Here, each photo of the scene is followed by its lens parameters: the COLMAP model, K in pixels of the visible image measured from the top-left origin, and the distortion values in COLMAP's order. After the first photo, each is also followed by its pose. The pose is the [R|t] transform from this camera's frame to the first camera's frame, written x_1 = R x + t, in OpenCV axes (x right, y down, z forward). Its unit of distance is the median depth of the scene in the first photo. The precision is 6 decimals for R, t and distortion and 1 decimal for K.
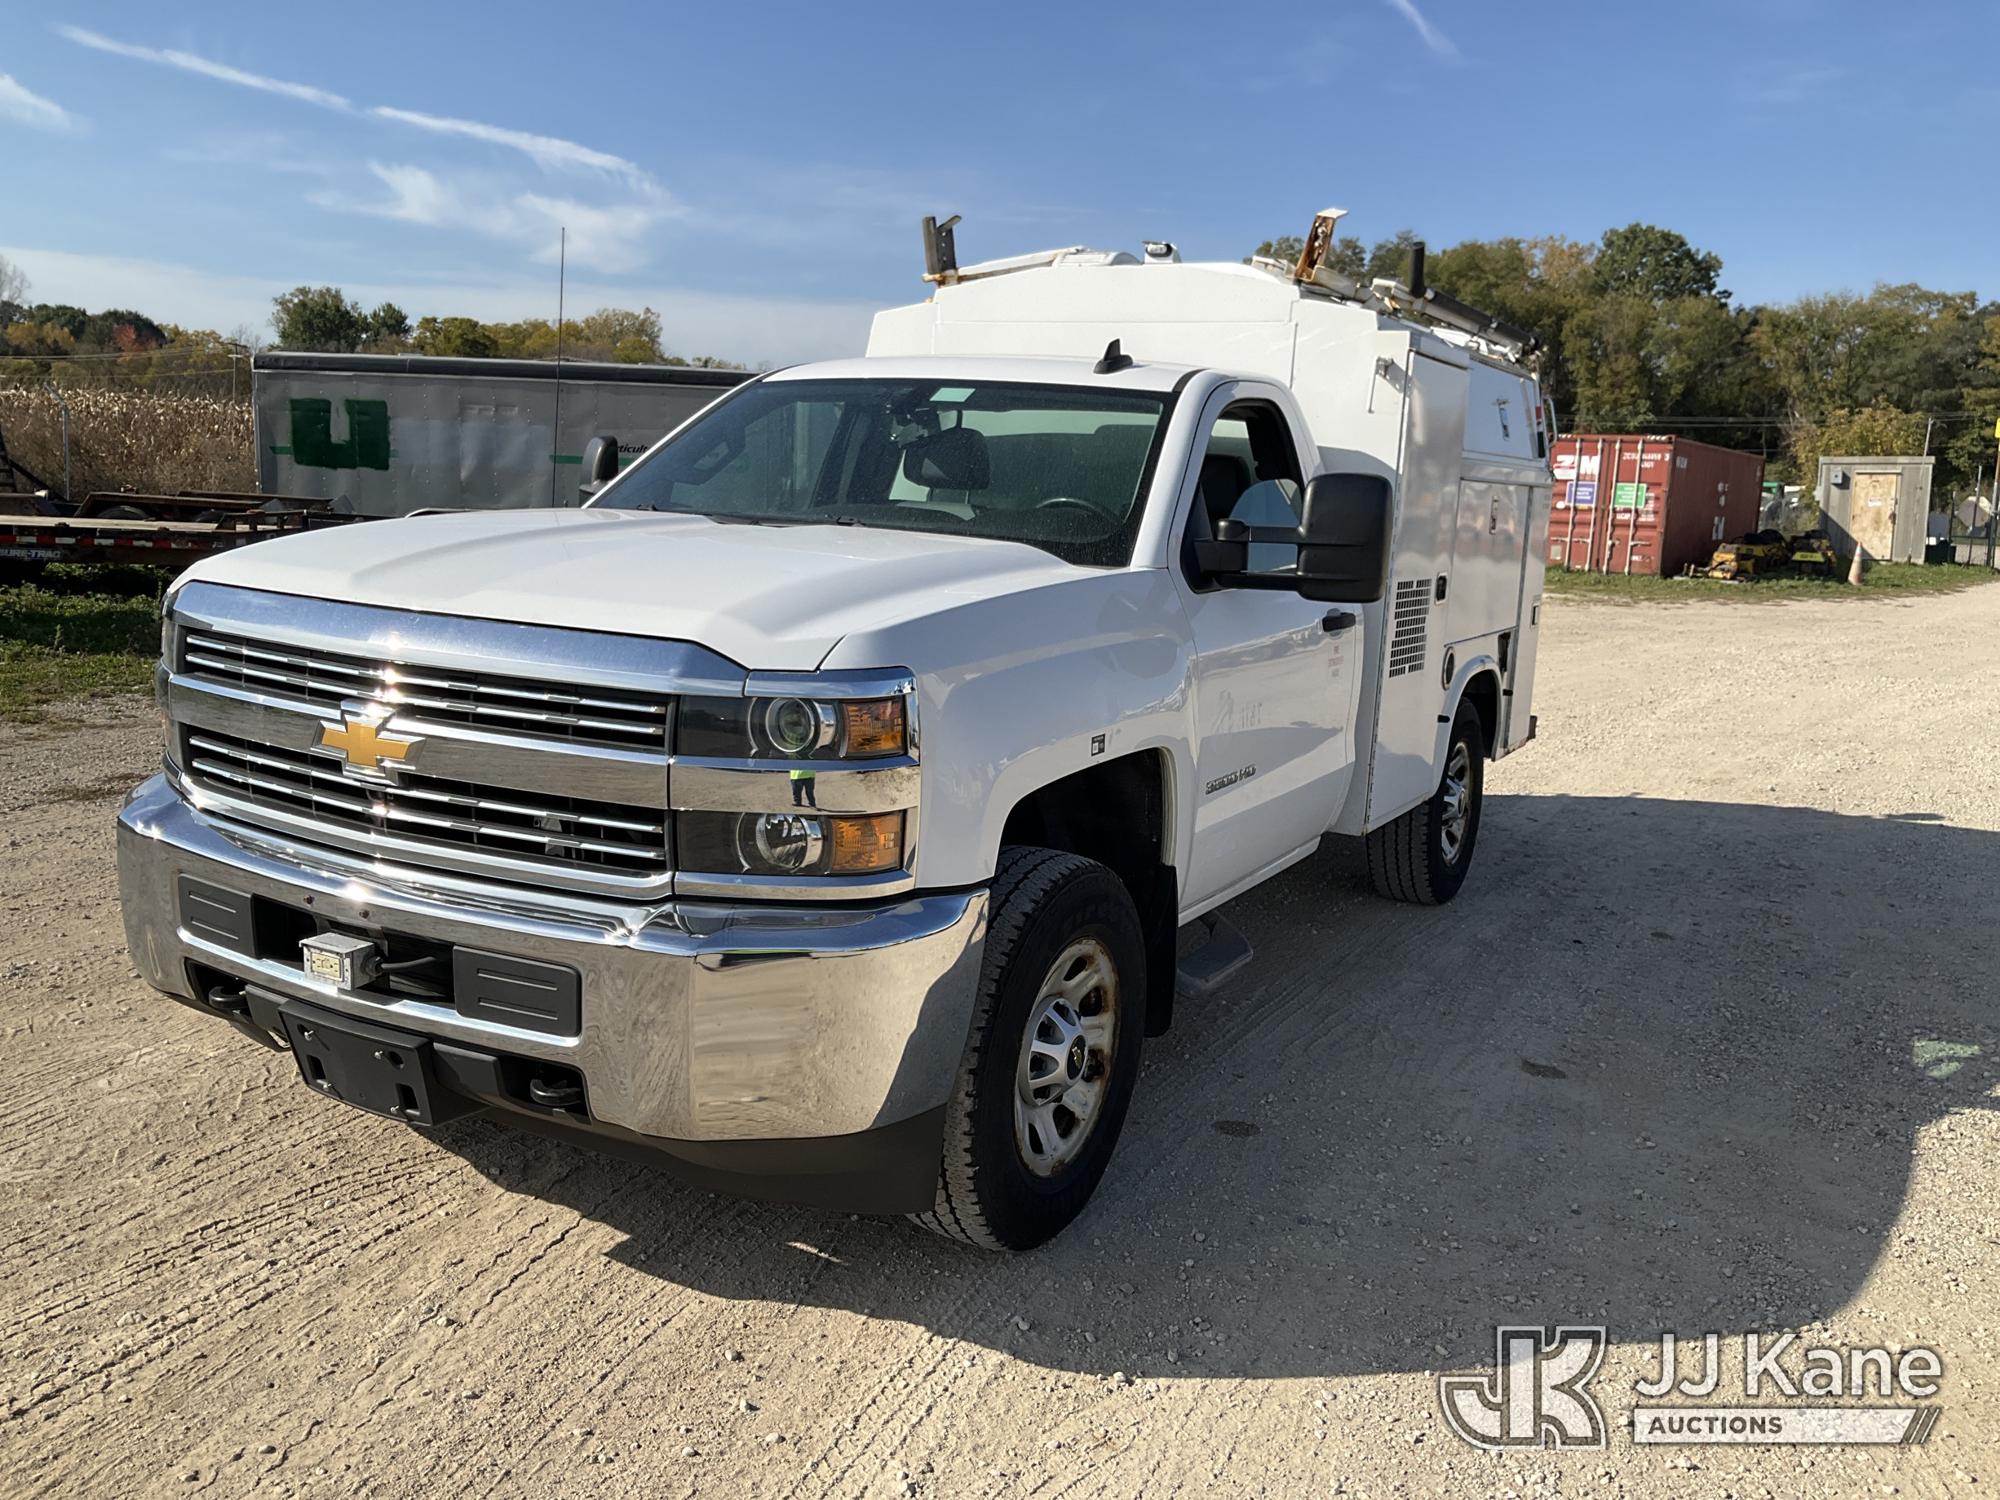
lens RADIAL K [[1736.7, 0, 1012.9], [0, 1736.7, 751.1], [0, 0, 1]] dist [0.024235, -0.061016]
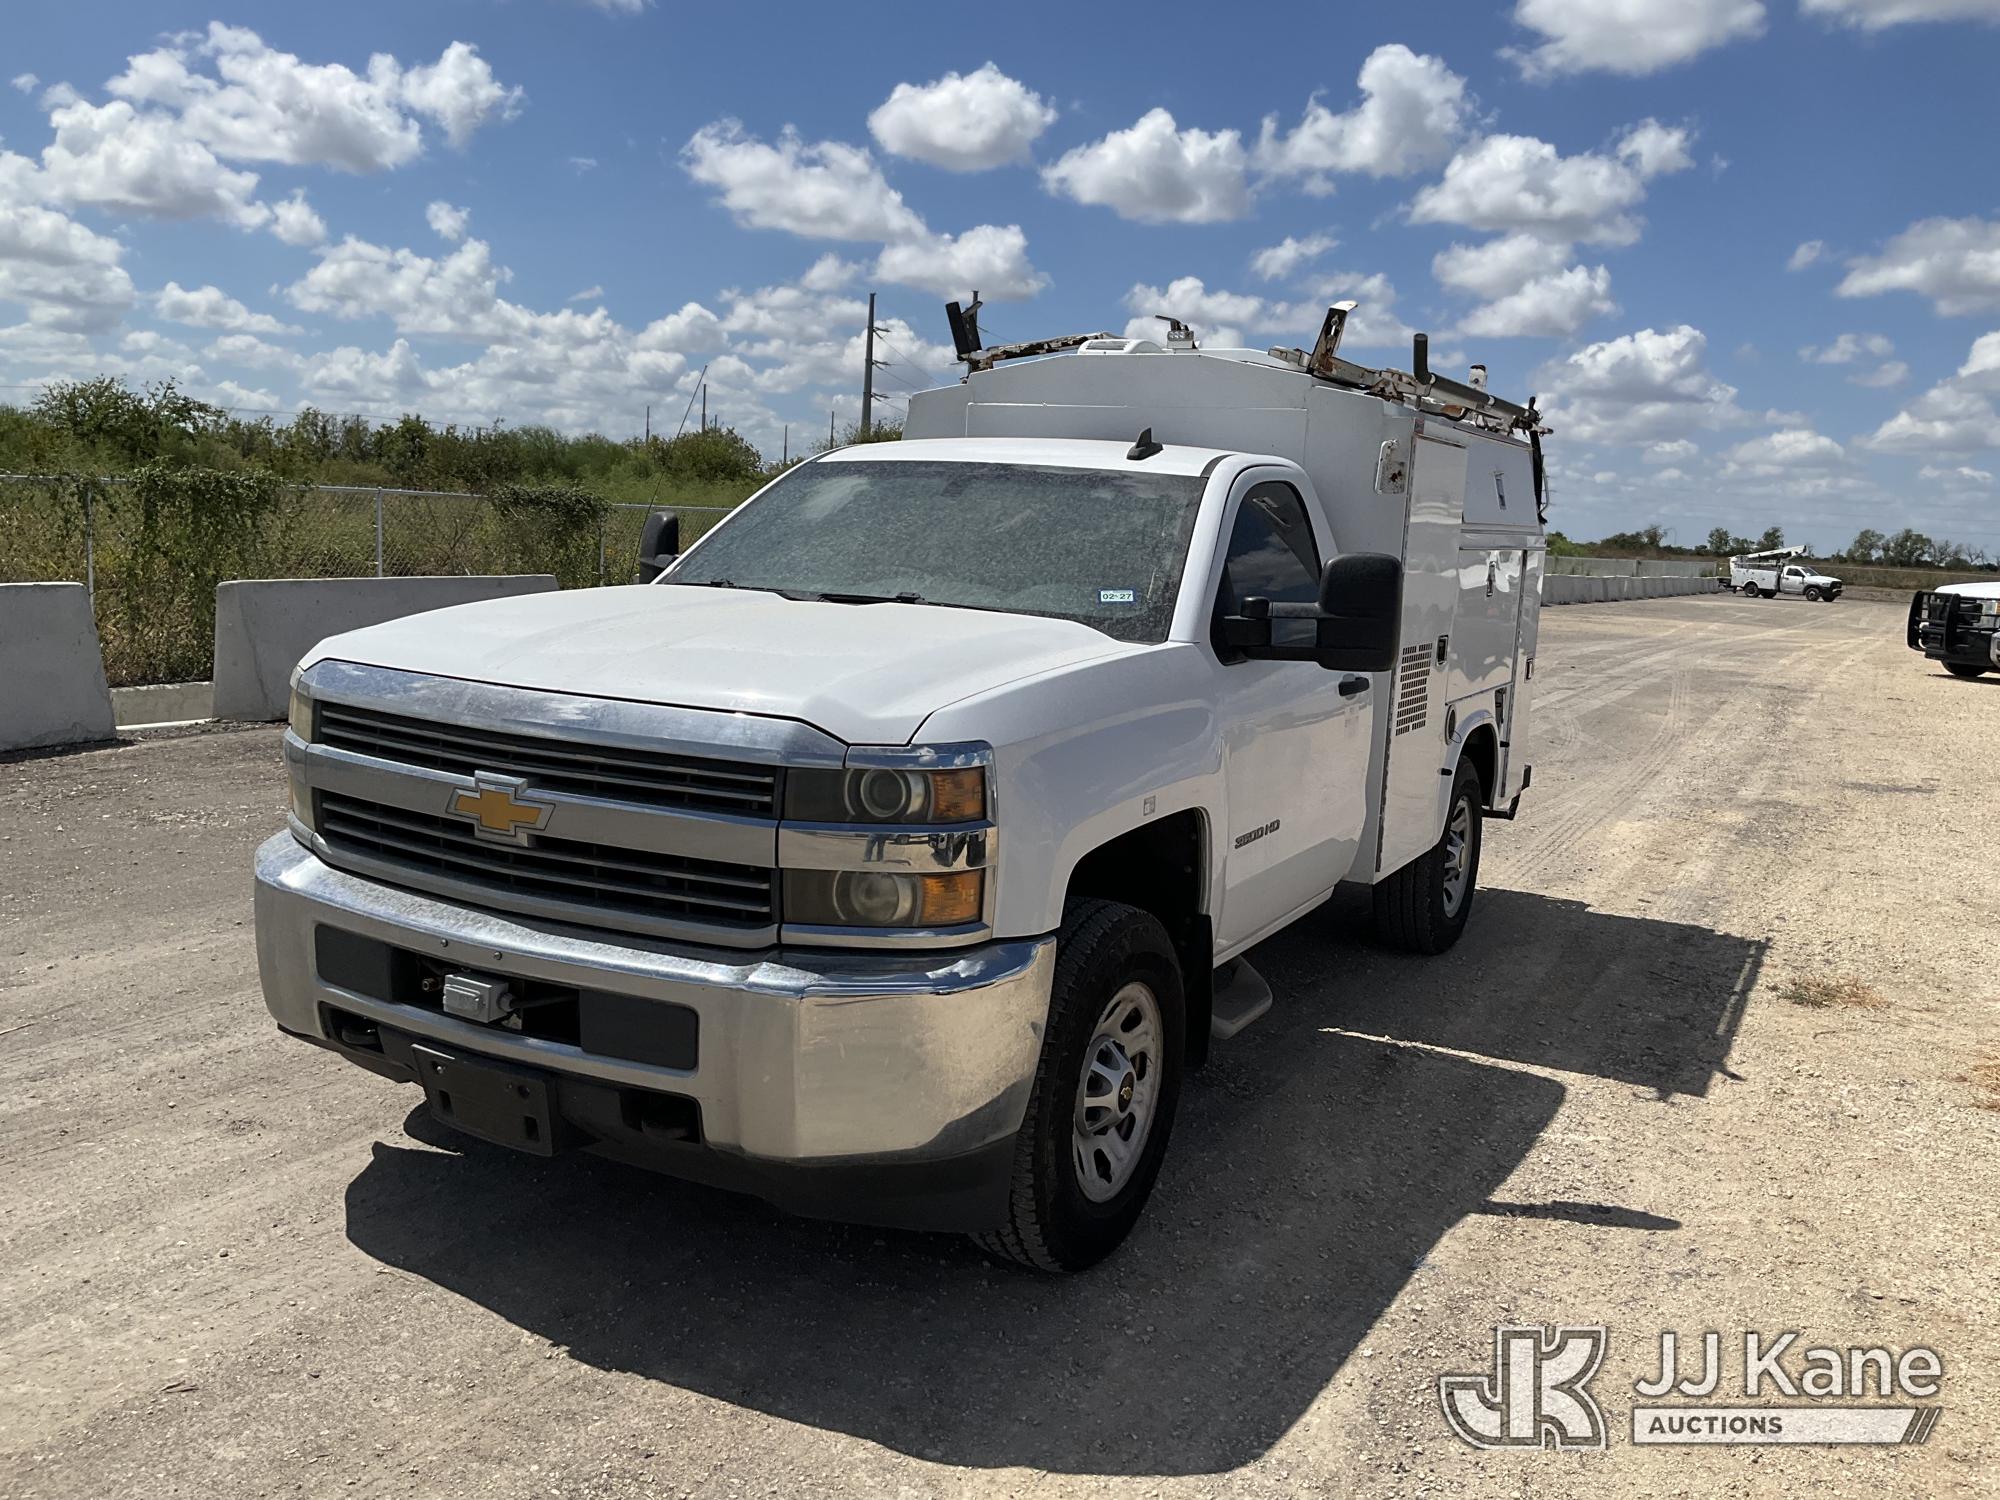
lens RADIAL K [[1736.7, 0, 999.7], [0, 1736.7, 732.7], [0, 0, 1]] dist [0.024235, -0.061016]
pose [[0.999991, -0.002313, 0.003430, -0.048710], [0.002427, 0.999428, -0.033745, -0.013388], [-0.003350, 0.033753, 0.999425, -0.106597]]
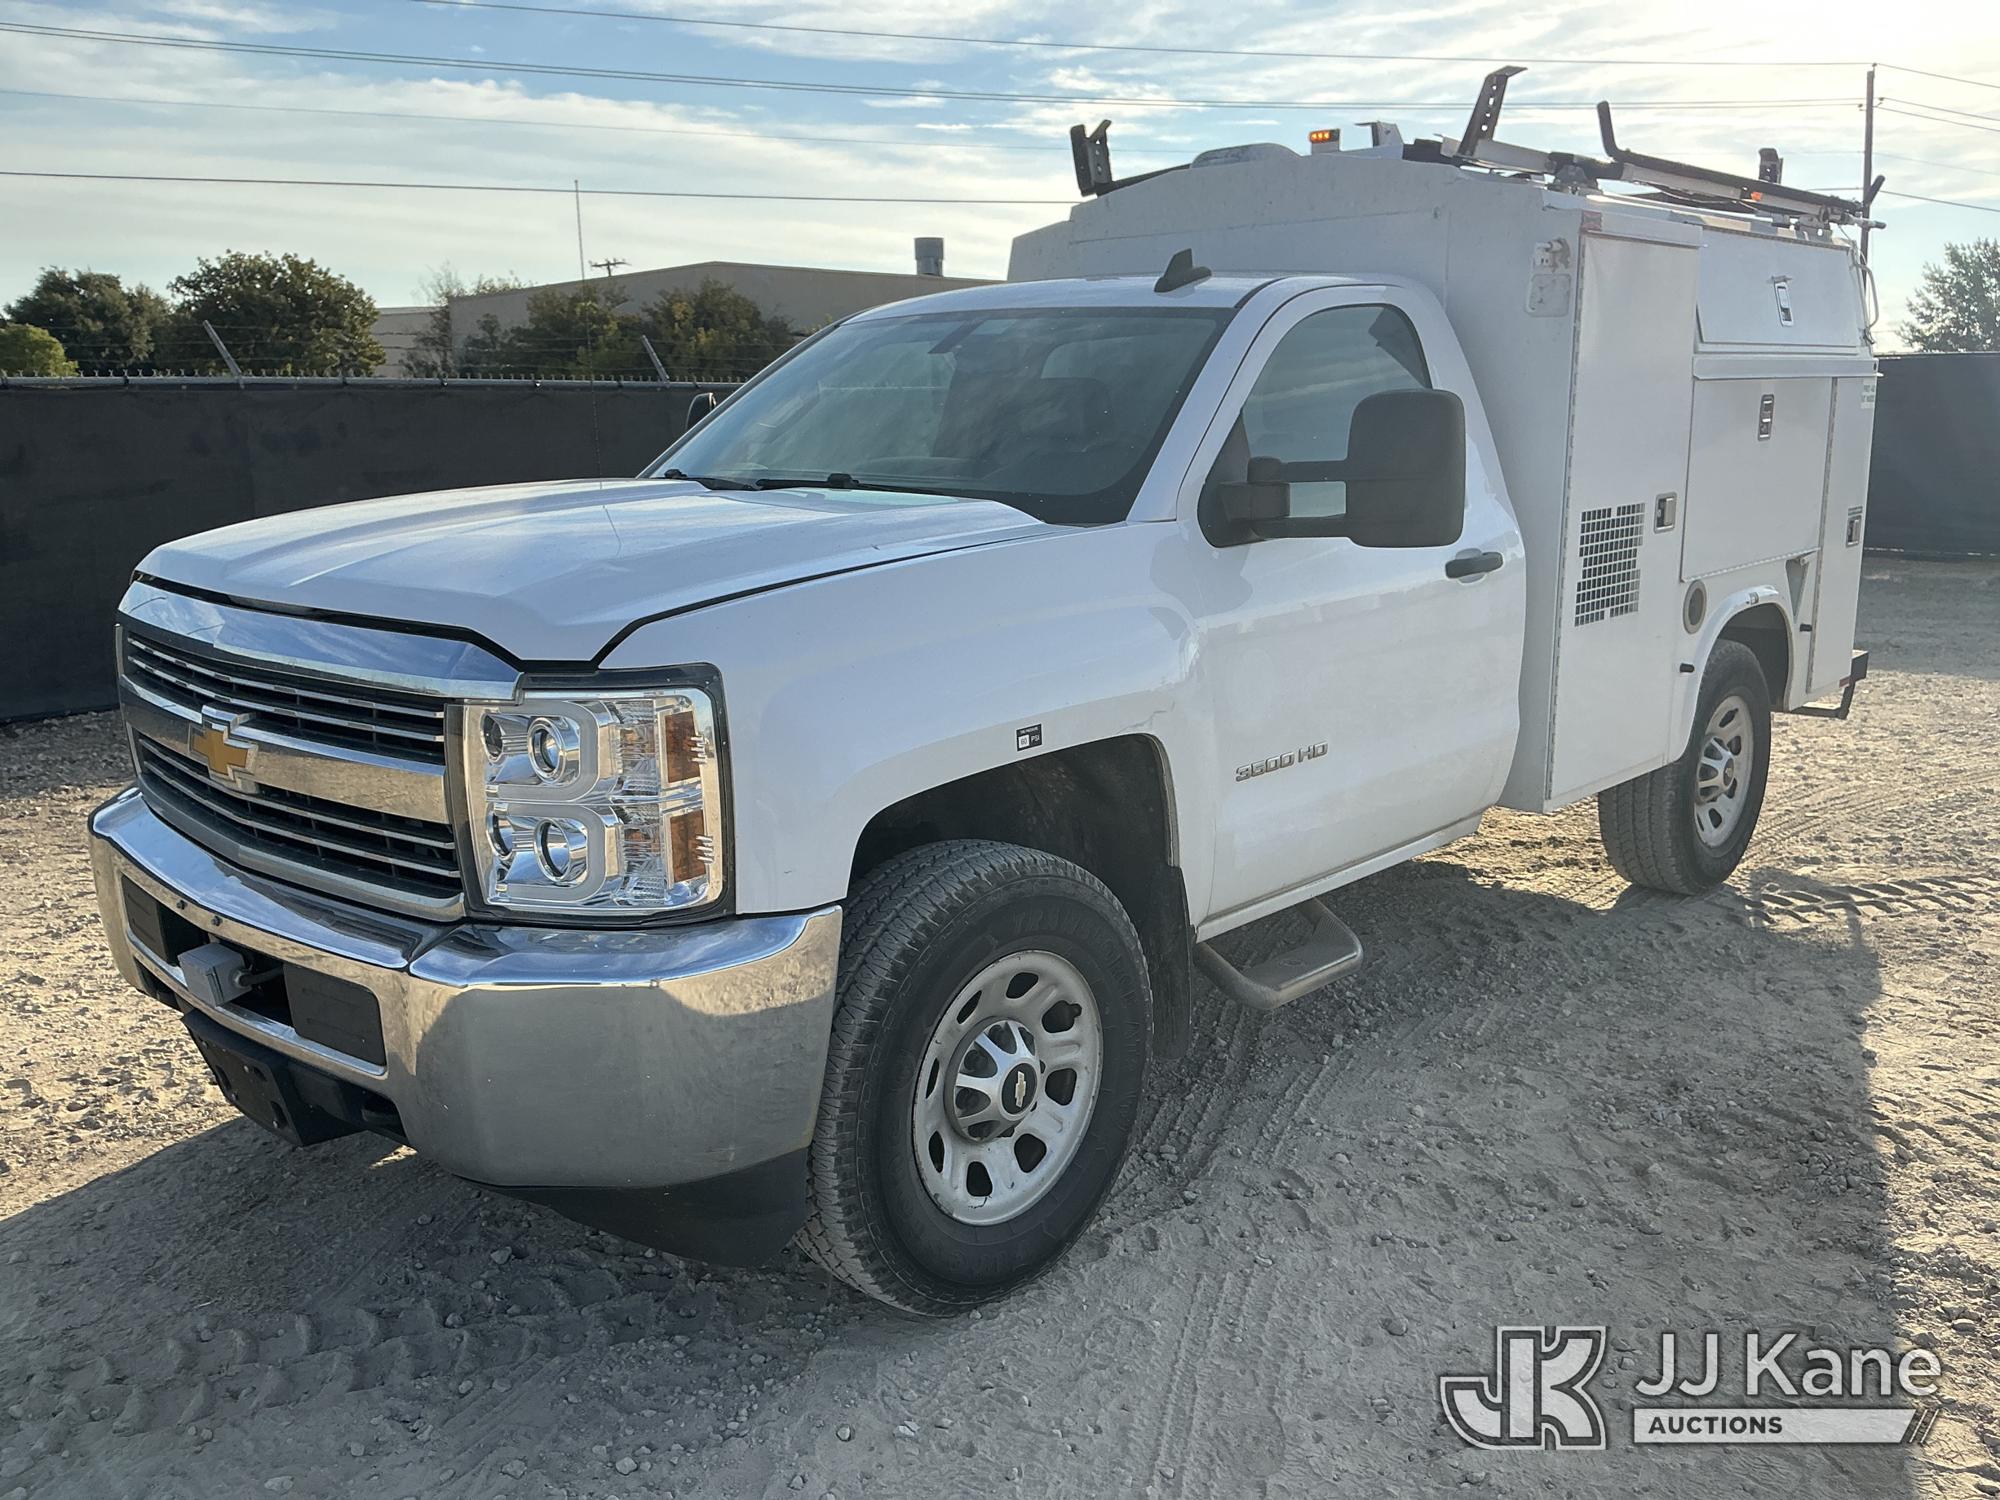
lens RADIAL K [[1736.7, 0, 1018.5], [0, 1736.7, 760.9], [0, 0, 1]] dist [0.024235, -0.061016]
pose [[0.963865, -0.007878, -0.266274, 0.280148], [0.020030, 0.998876, 0.042951, -0.027936], [0.265637, -0.046732, 0.962940, 0.173437]]
